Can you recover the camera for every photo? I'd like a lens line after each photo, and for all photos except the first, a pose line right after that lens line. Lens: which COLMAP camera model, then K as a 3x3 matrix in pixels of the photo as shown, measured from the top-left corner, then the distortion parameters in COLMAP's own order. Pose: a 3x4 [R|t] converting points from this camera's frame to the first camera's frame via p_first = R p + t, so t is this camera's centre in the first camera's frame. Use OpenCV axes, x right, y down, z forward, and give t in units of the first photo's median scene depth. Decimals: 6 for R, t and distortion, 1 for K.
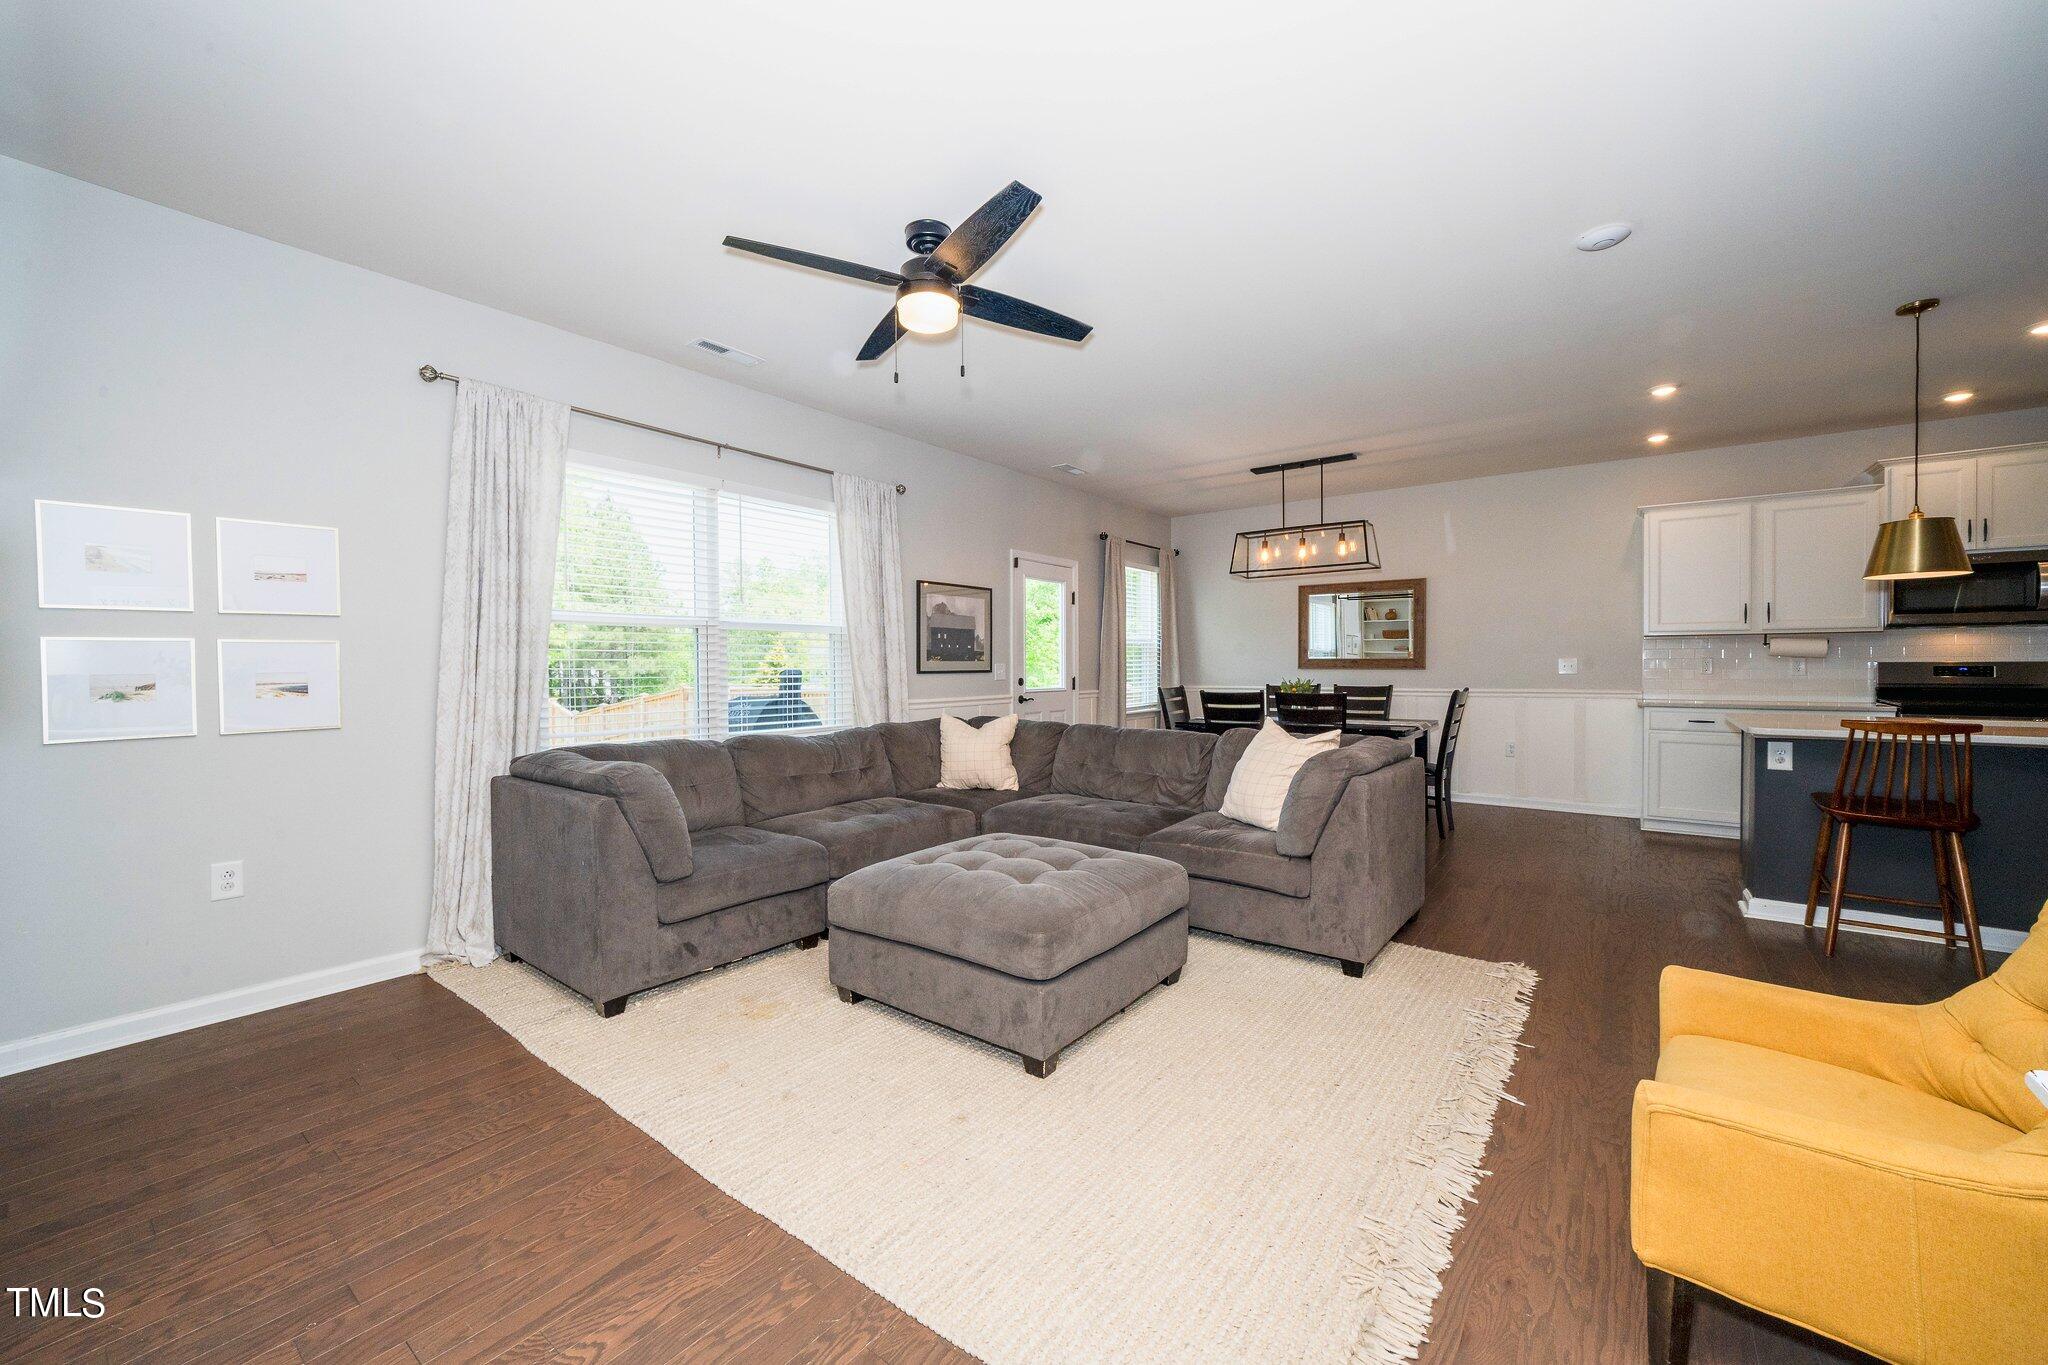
lens RADIAL K [[789.3, 0, 1024.0], [0, 789.3, 682.5], [0, 0, 1]] dist [-0.008059, -0.000024]
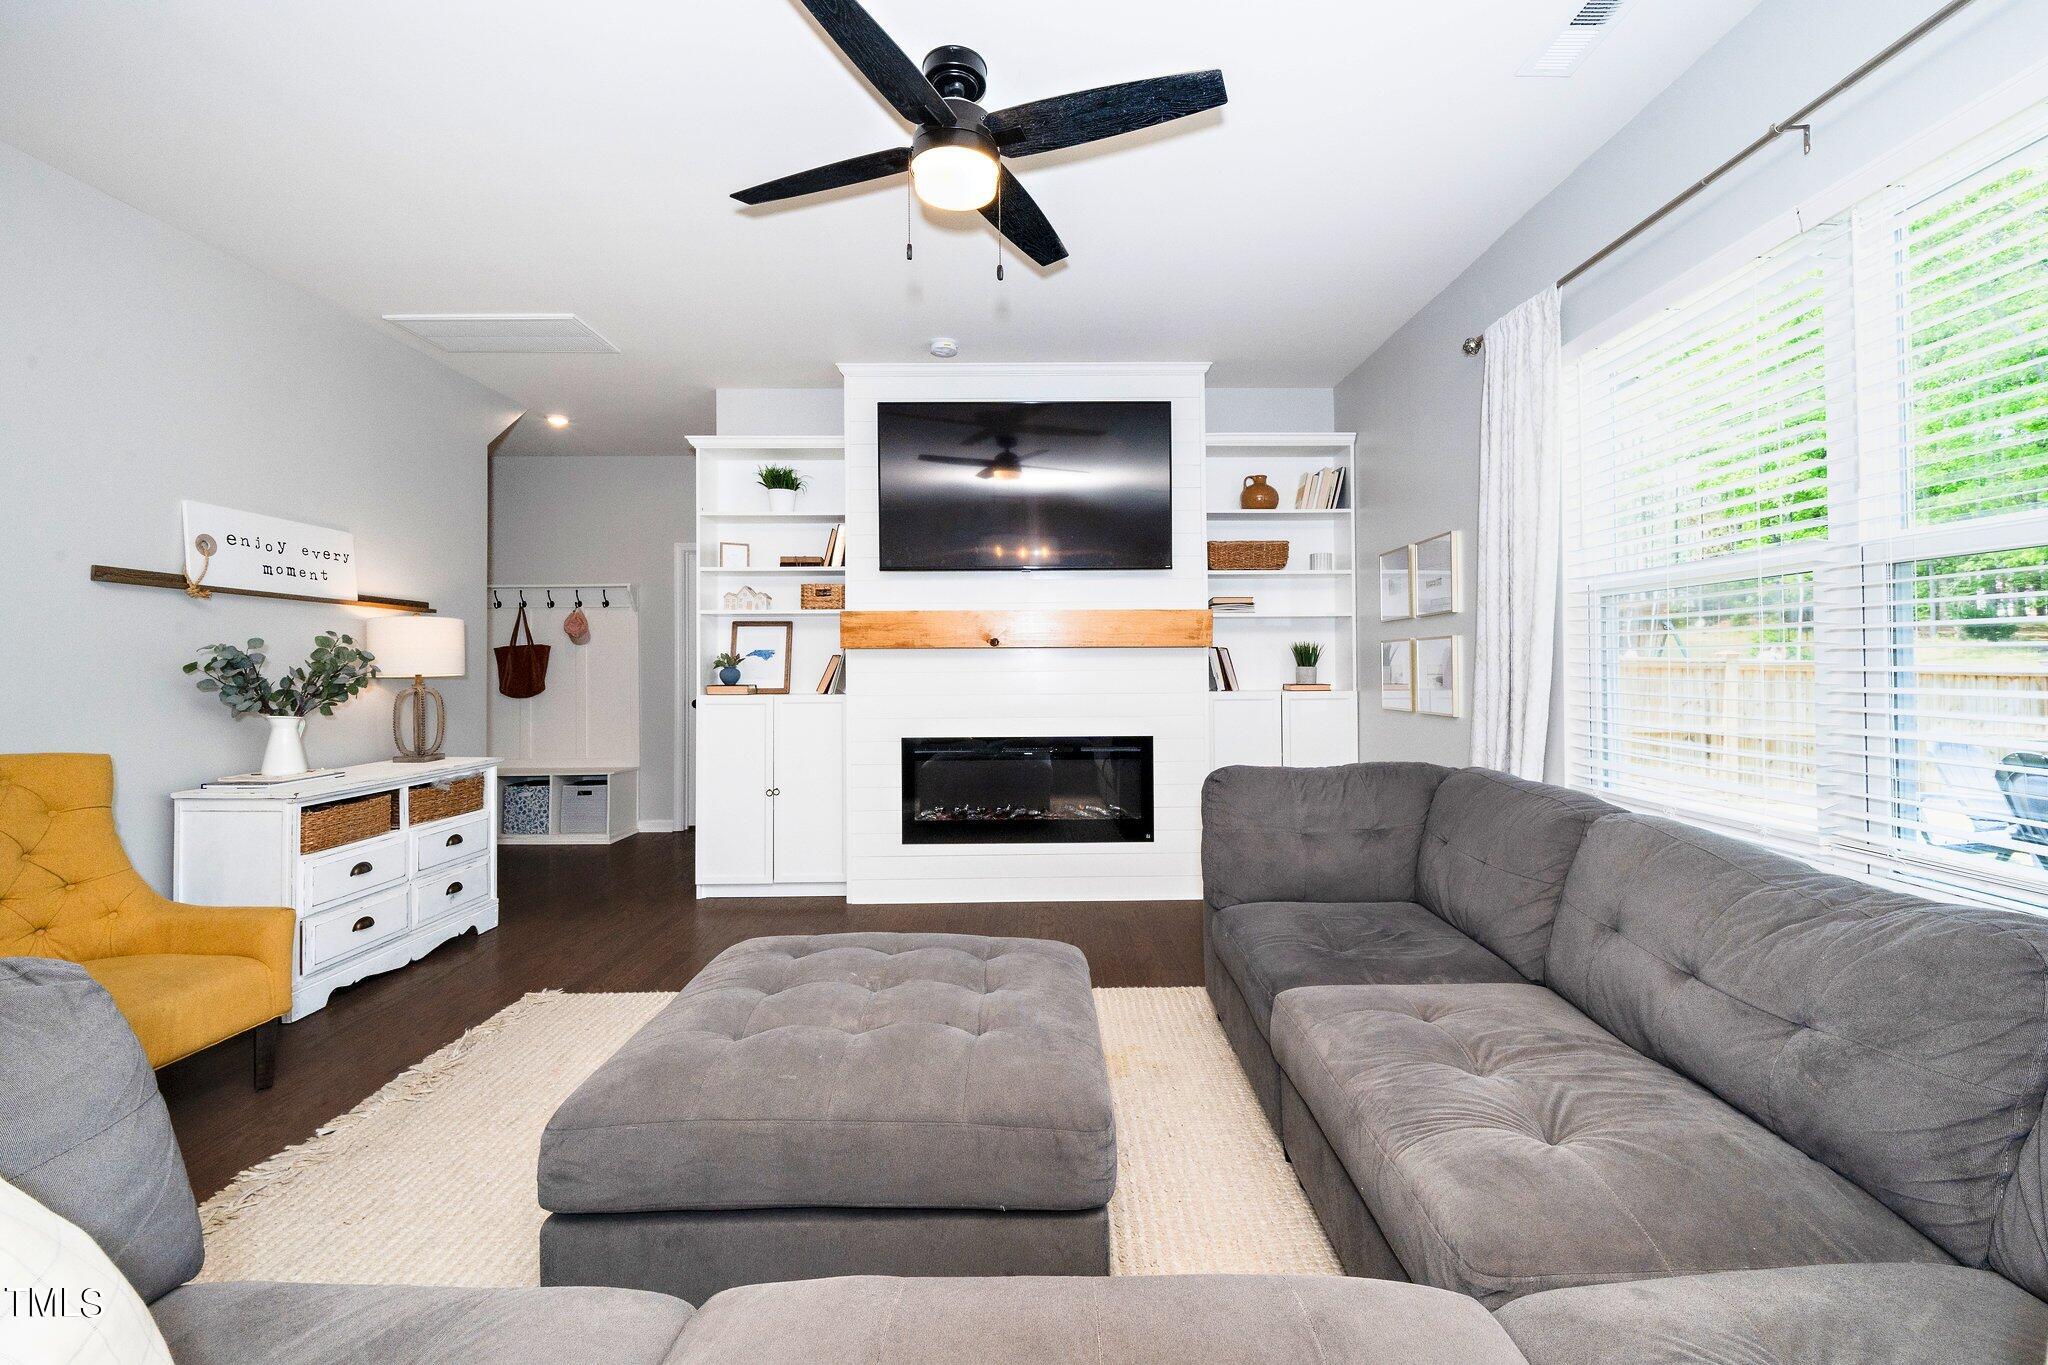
lens RADIAL K [[863.6, 0, 1039.7], [0, 863.6, 654.1], [0, 0, 1]] dist [-0.014213, 0.000287]
pose [[-0.783564, 0.004080, -0.621297, 0.159587], [-0.004717, 0.999911, 0.012515, -0.021173], [0.621293, 0.012737, -0.783475, 0.840587]]
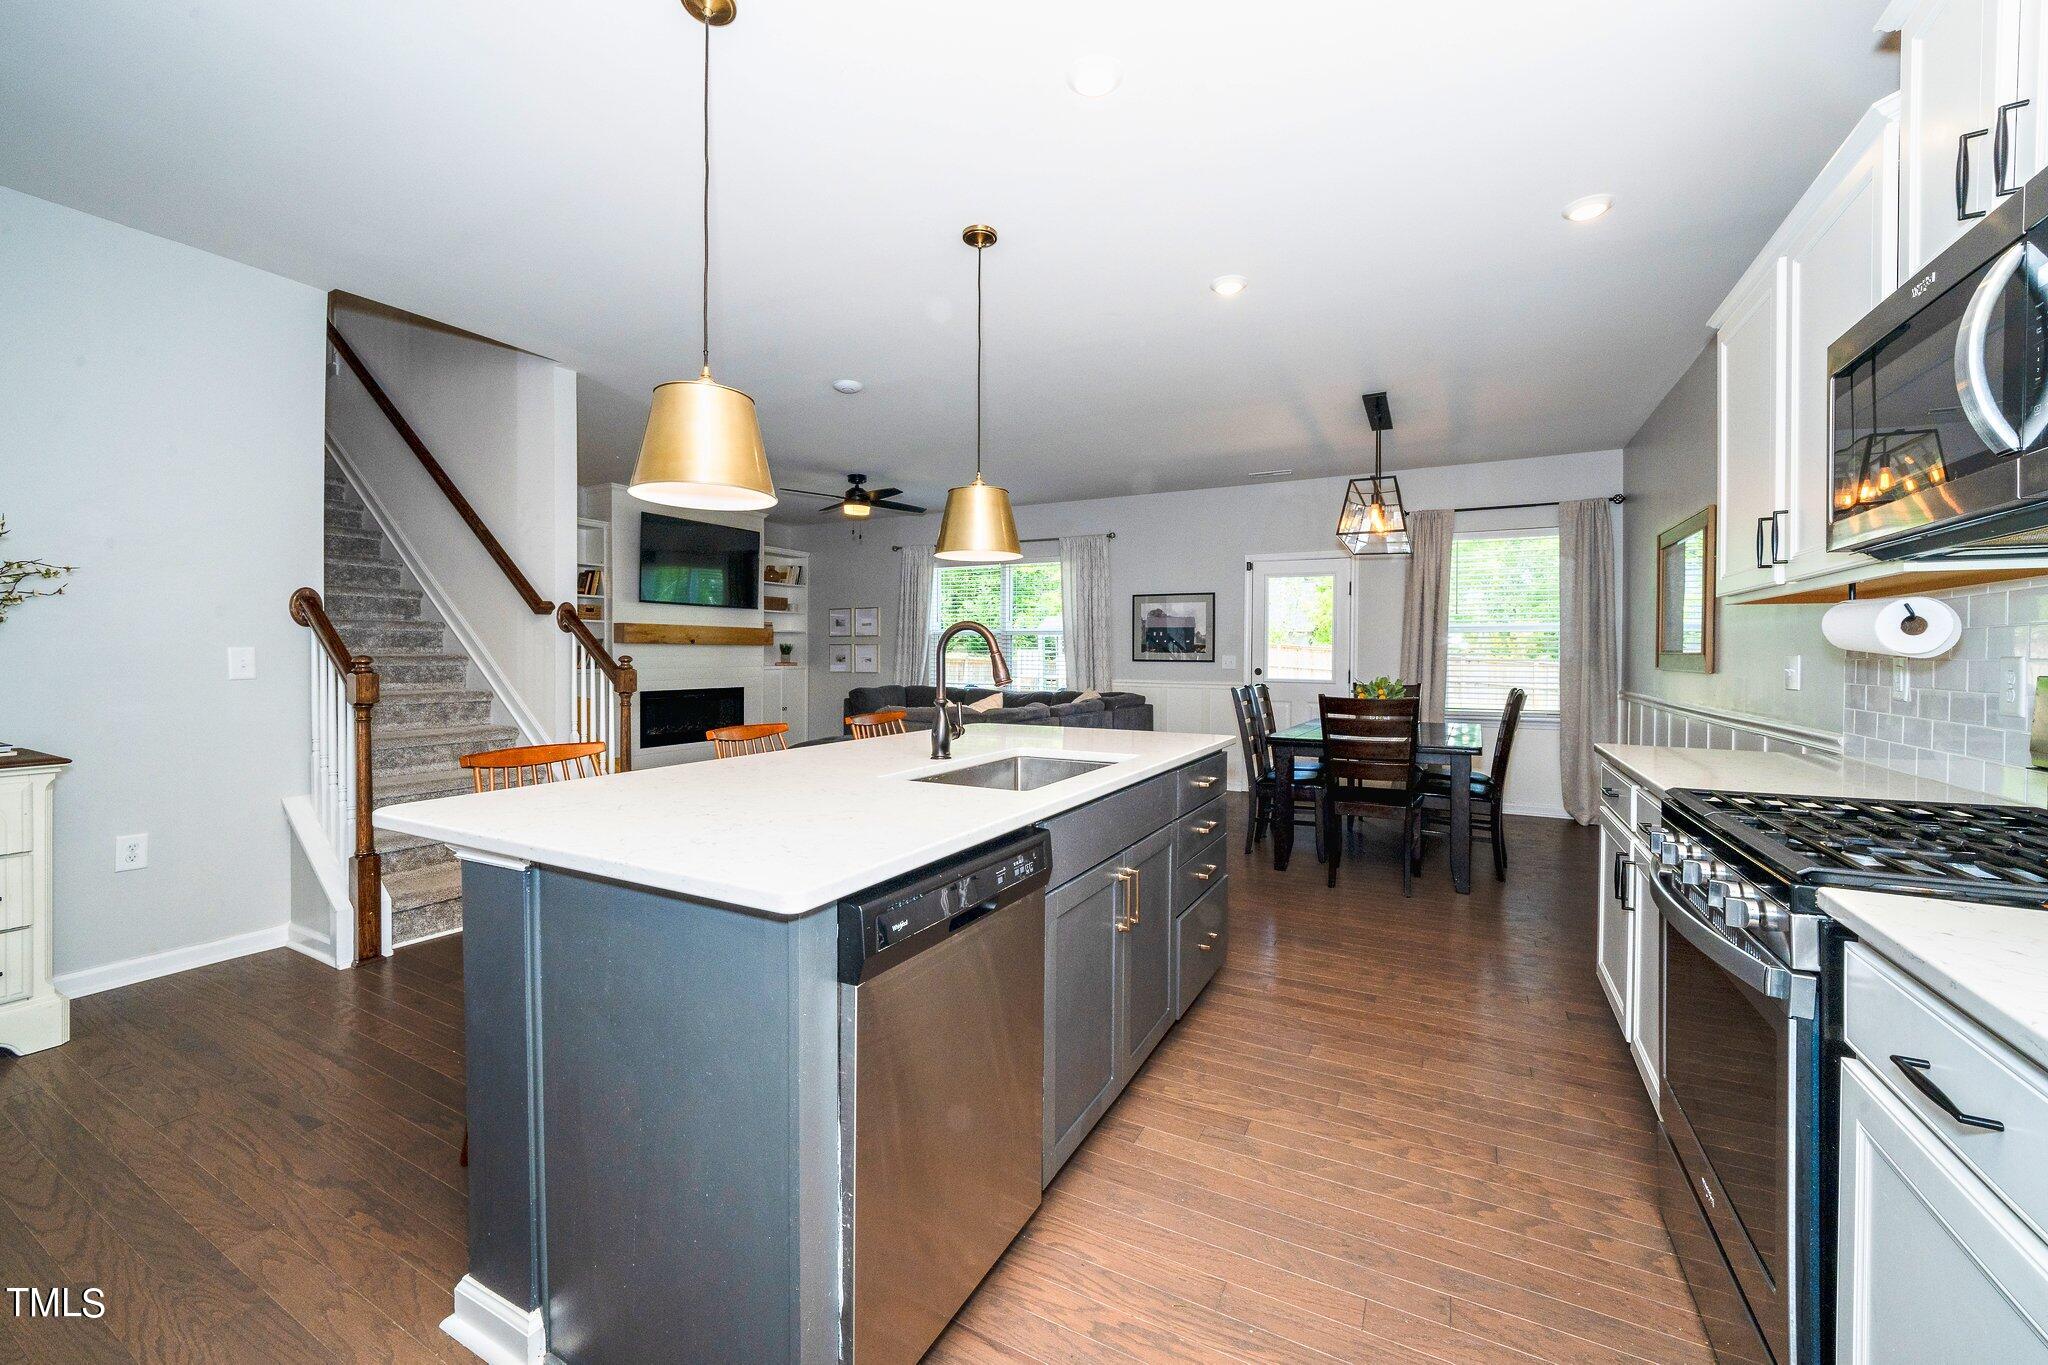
lens RADIAL K [[803.0, 0, 1013.5], [0, 803.0, 654.1], [0, 0, 1]] dist [-0.007805, 0.000258]
pose [[0.154551, 0.008414, -0.987949, 1.222024], [-0.030767, 0.999520, 0.003699, -0.021947], [0.987506, 0.029825, 0.154736, 0.554526]]
